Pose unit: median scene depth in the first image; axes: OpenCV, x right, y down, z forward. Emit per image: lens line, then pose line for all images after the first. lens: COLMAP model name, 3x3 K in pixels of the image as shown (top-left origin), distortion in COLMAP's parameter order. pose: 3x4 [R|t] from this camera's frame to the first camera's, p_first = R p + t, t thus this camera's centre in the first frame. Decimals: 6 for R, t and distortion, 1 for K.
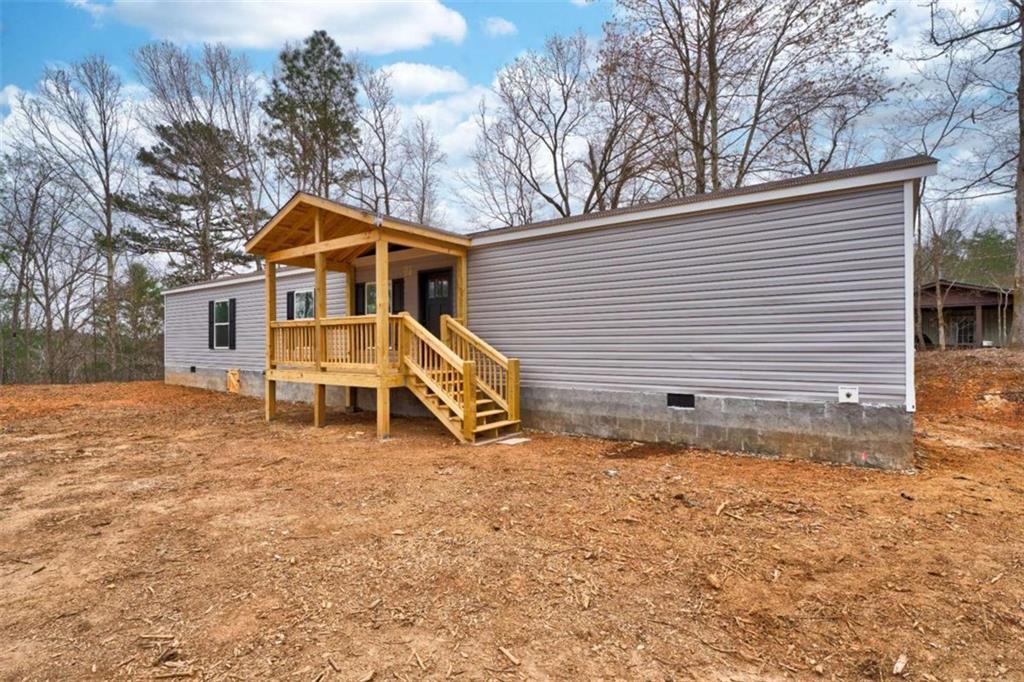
lens RADIAL K [[476.5, 0, 521.2], [0, 476.5, 339.1], [0, 0, 1]] dist [0.003174, -0.000733]
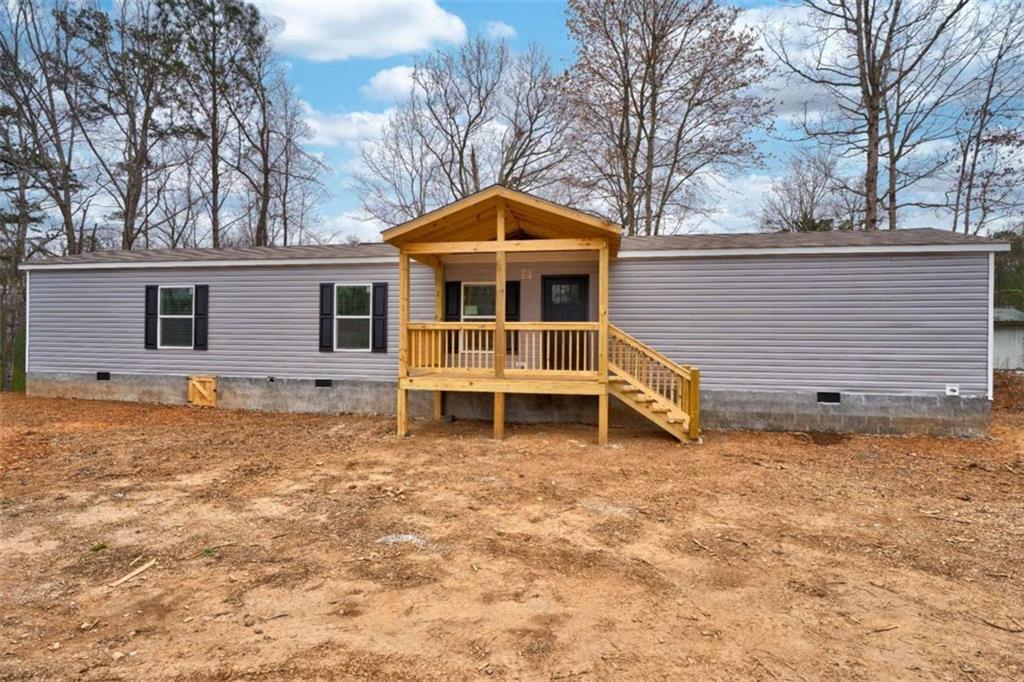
lens RADIAL K [[476.5, 0, 513.5], [0, 476.5, 338.7], [0, 0, 1]] dist [0.003174, -0.000733]
pose [[0.911988, 0.017178, 0.409858, -0.885727], [-0.018874, 0.999822, 0.000094, -0.013095], [-0.409783, -0.007821, 0.912149, 0.157264]]
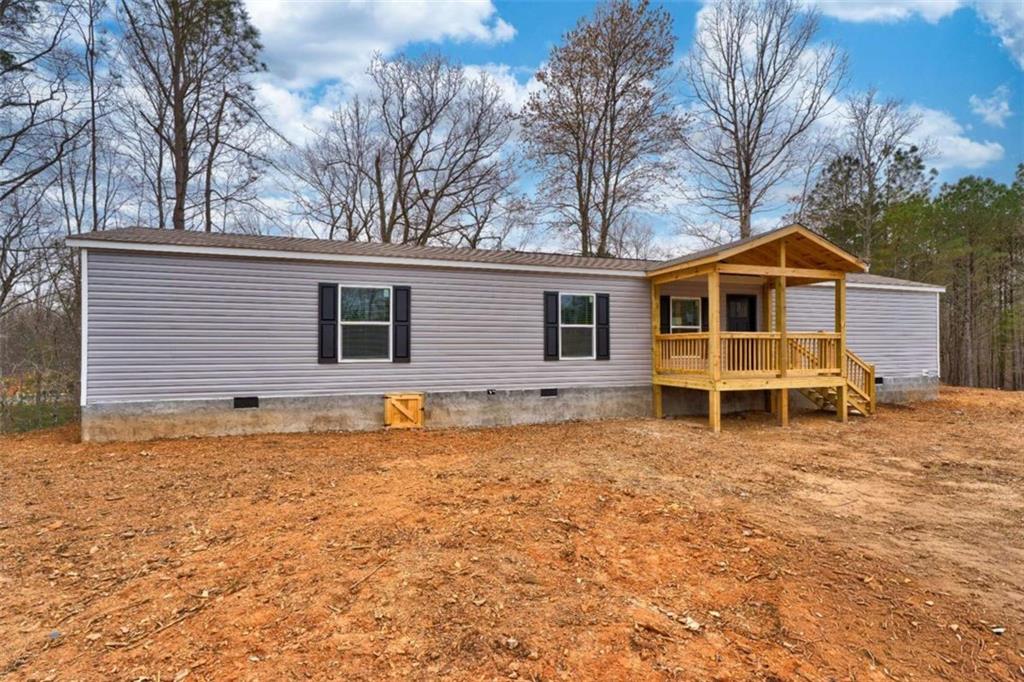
lens RADIAL K [[464.1, 0, 507.5], [0, 464.1, 345.6], [0, 0, 1]] dist [0.004349, 0.000389]
pose [[0.609685, 0.006577, 0.792616, -1.975817], [-0.006990, 0.999971, -0.002920, -0.003165], [-0.792613, -0.003760, 0.609714, 0.947908]]
